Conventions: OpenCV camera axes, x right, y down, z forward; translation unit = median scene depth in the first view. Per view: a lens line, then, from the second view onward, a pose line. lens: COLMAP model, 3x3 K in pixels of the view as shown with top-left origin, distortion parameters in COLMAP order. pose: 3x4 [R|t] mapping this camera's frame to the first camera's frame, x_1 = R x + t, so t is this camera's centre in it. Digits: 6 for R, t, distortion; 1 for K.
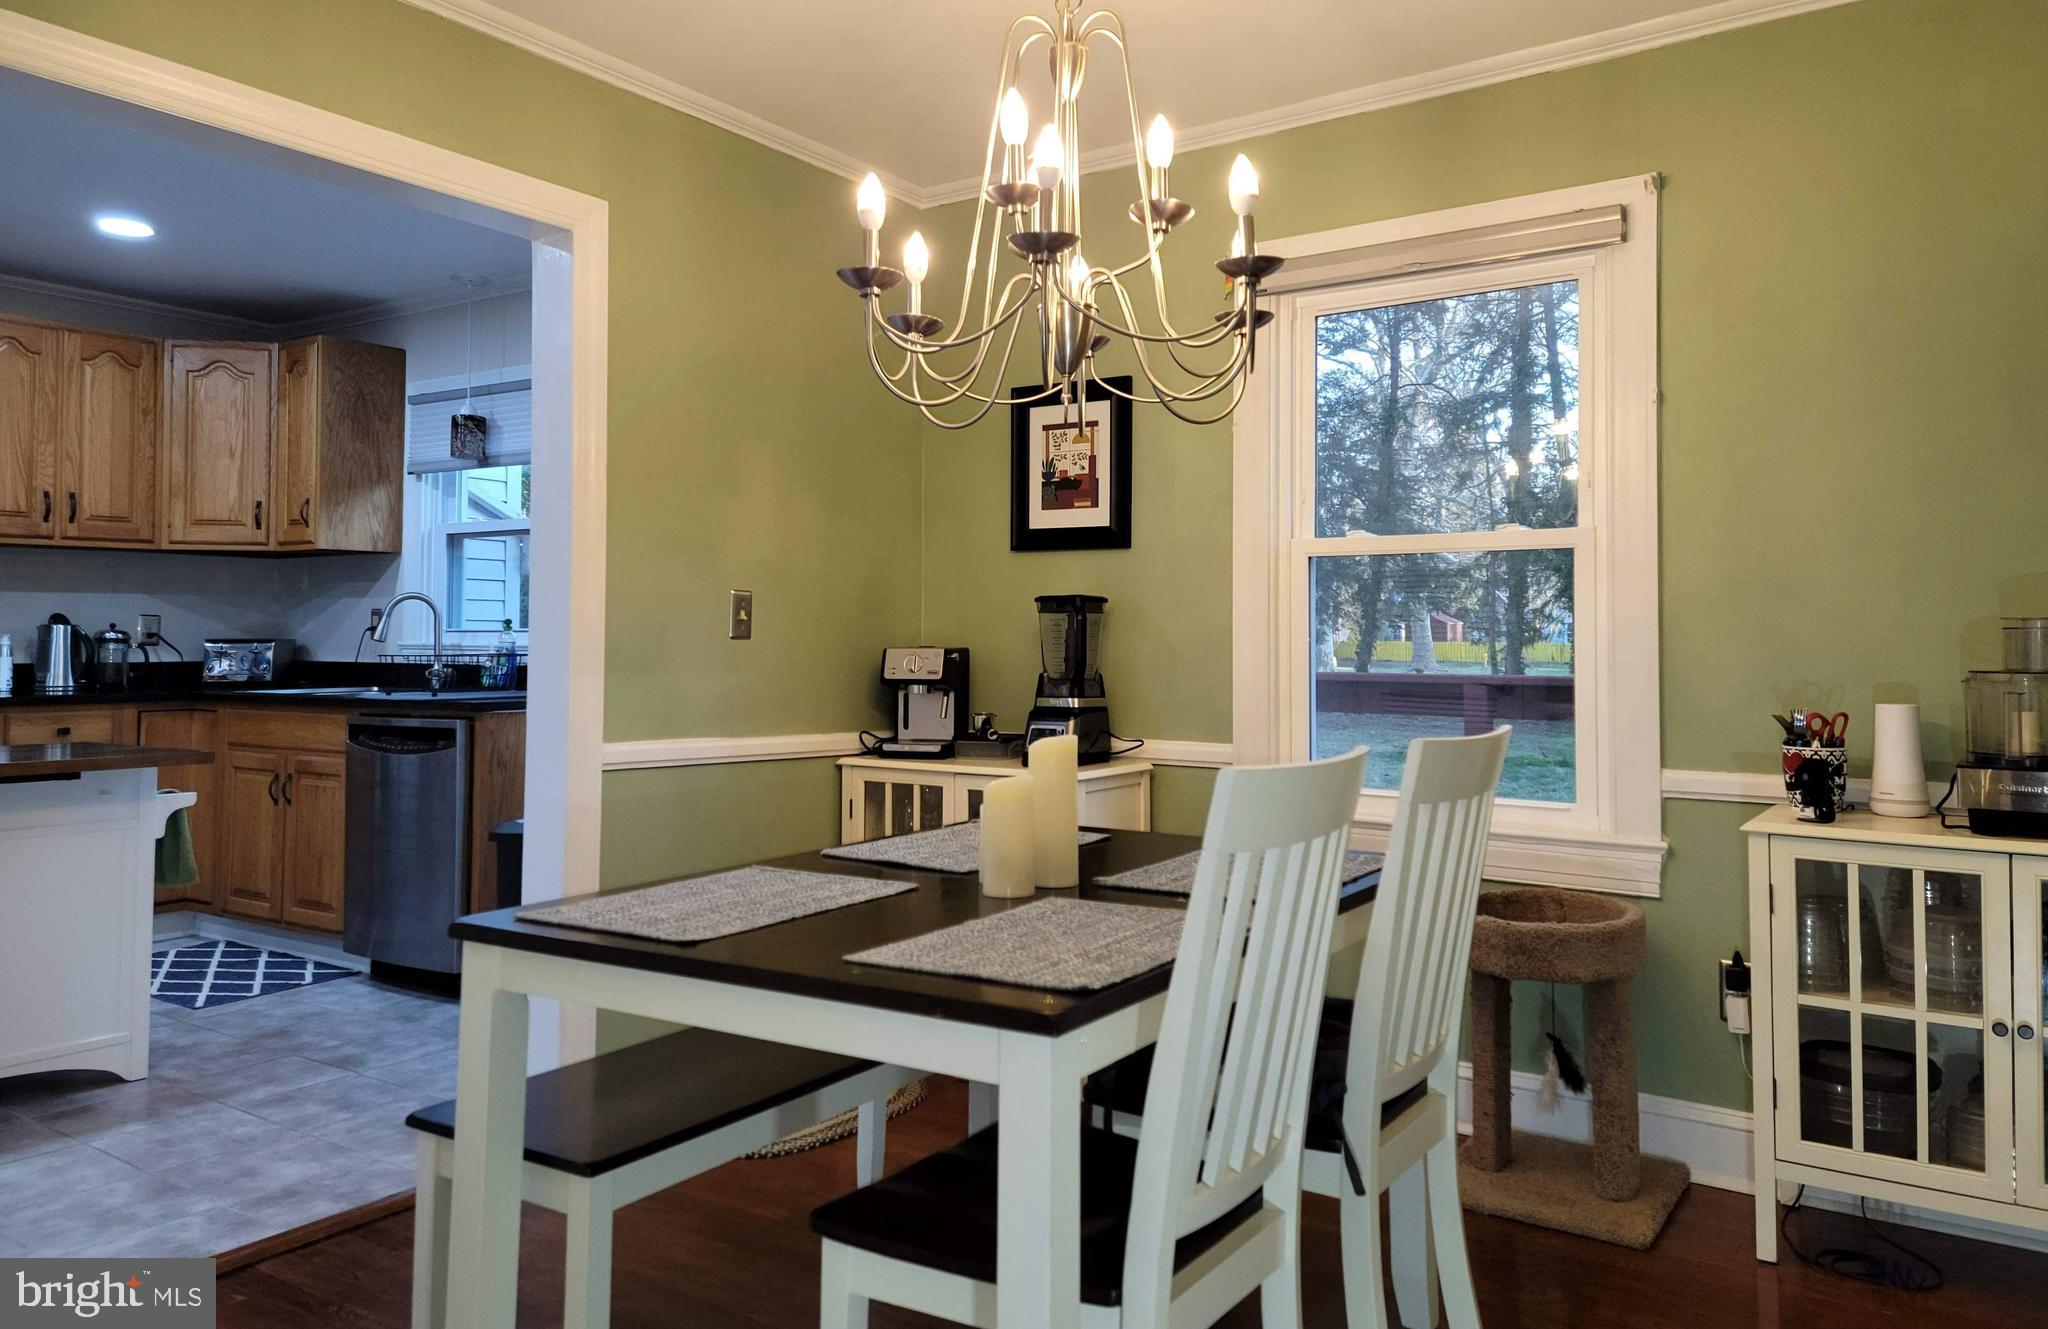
lens RADIAL K [[1450.1, 0, 1025.9], [0, 1450.1, 645.1], [0, 0, 1]] dist [0.006255, 0.001079]
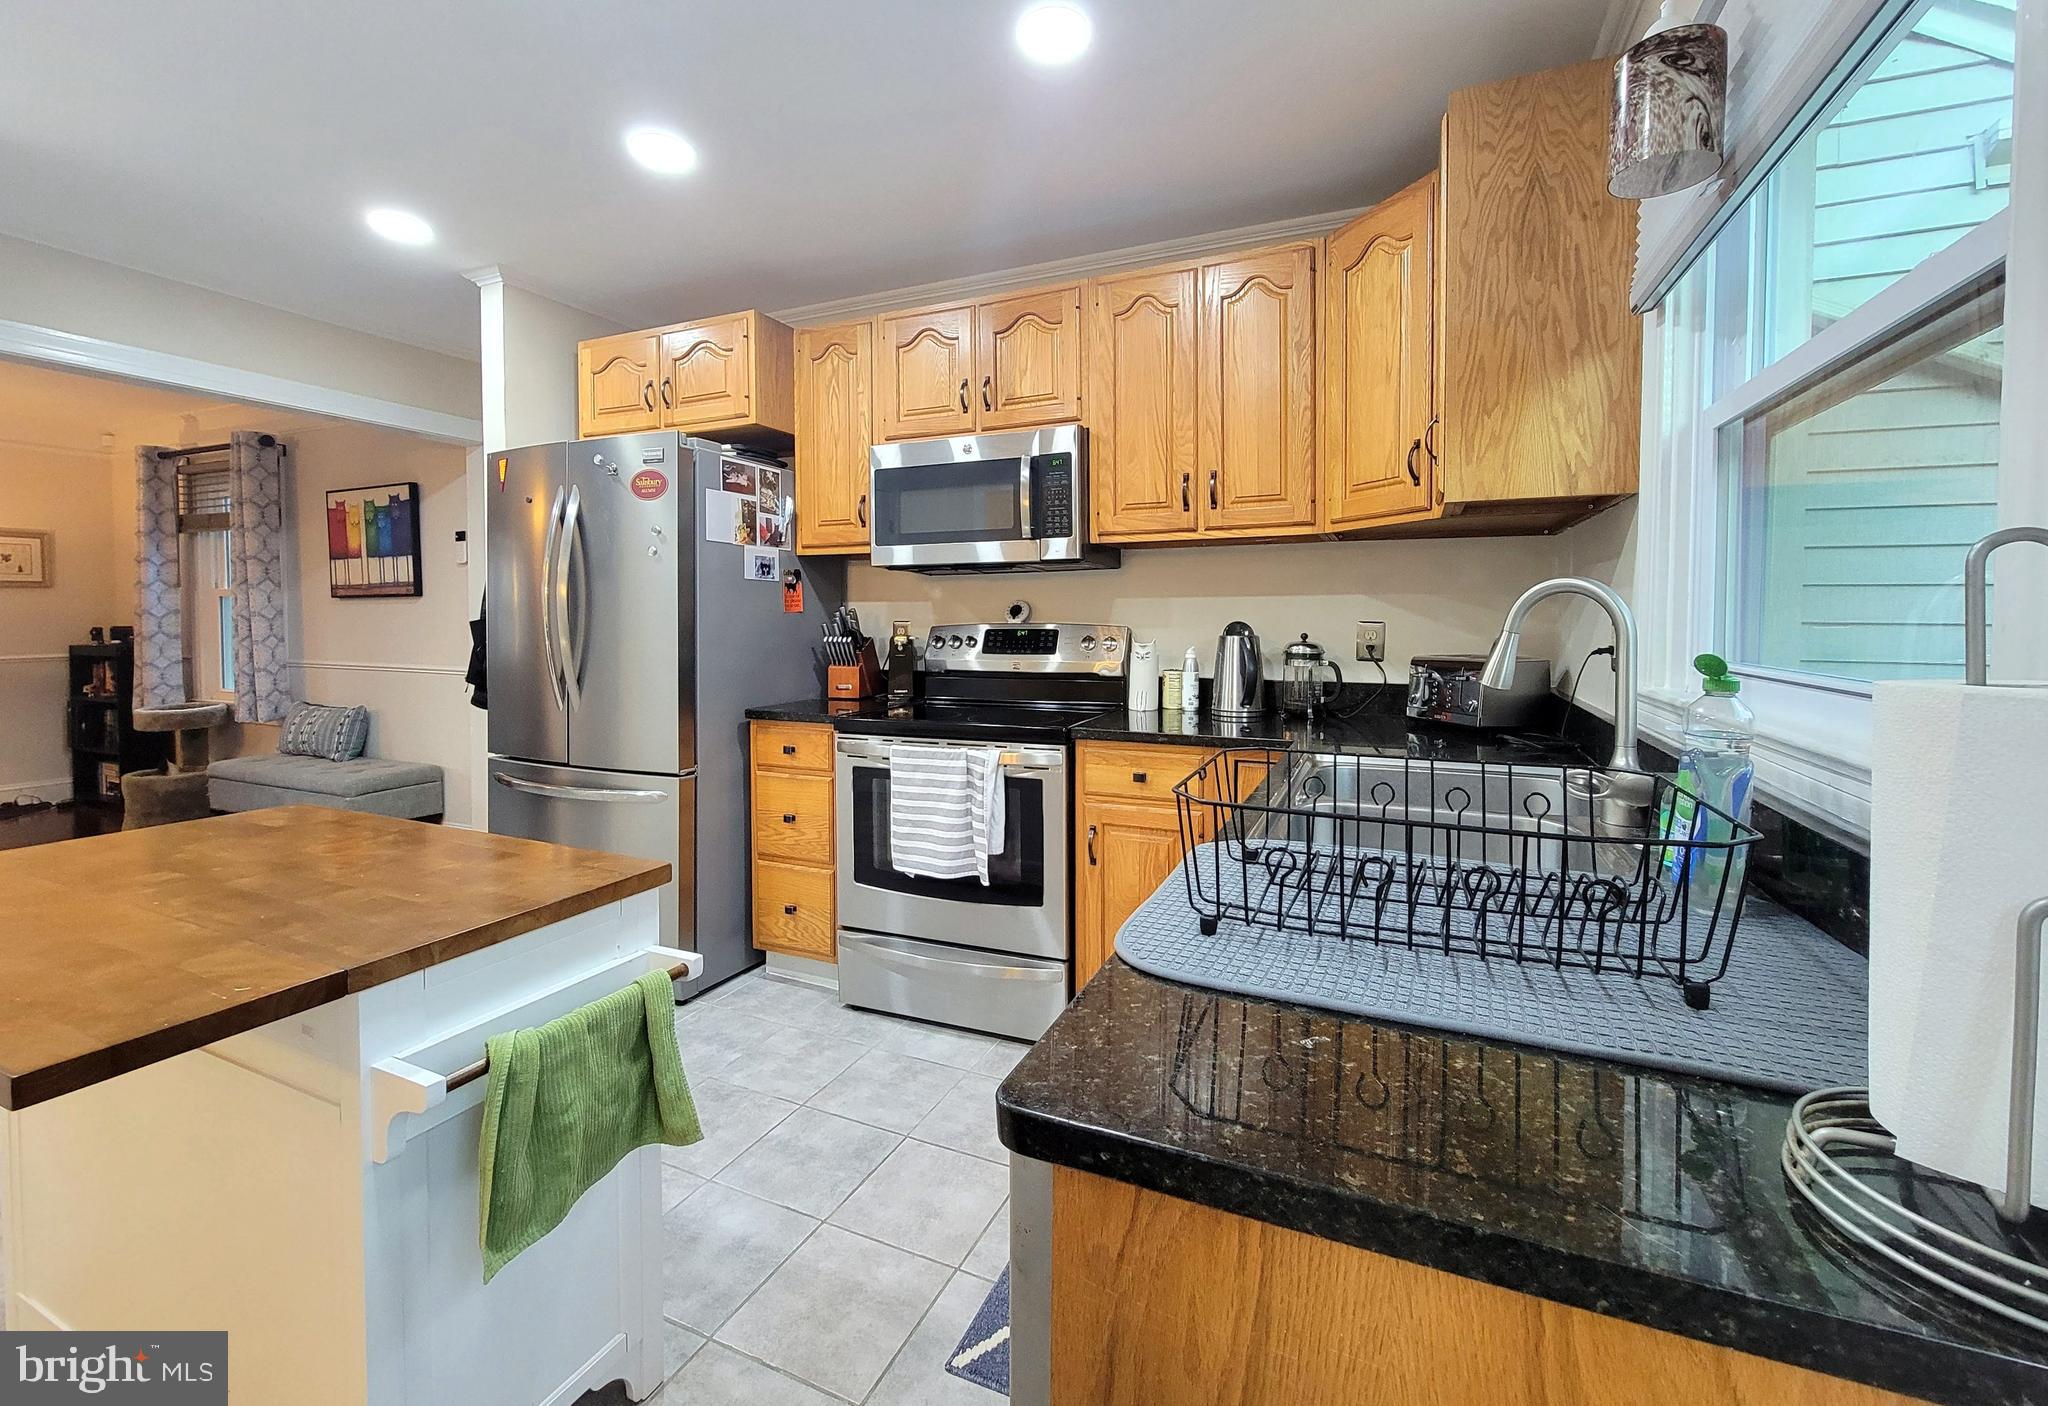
lens RADIAL K [[871.0, 0, 1026.2], [0, 871.0, 638.9], [0, 0, 1]] dist [-0.006839, -0.000176]
pose [[0.194611, 0.024033, -0.980586, -0.200669], [-0.006307, 0.999710, 0.023250, -0.022921], [0.980860, 0.001659, 0.194706, 0.778343]]
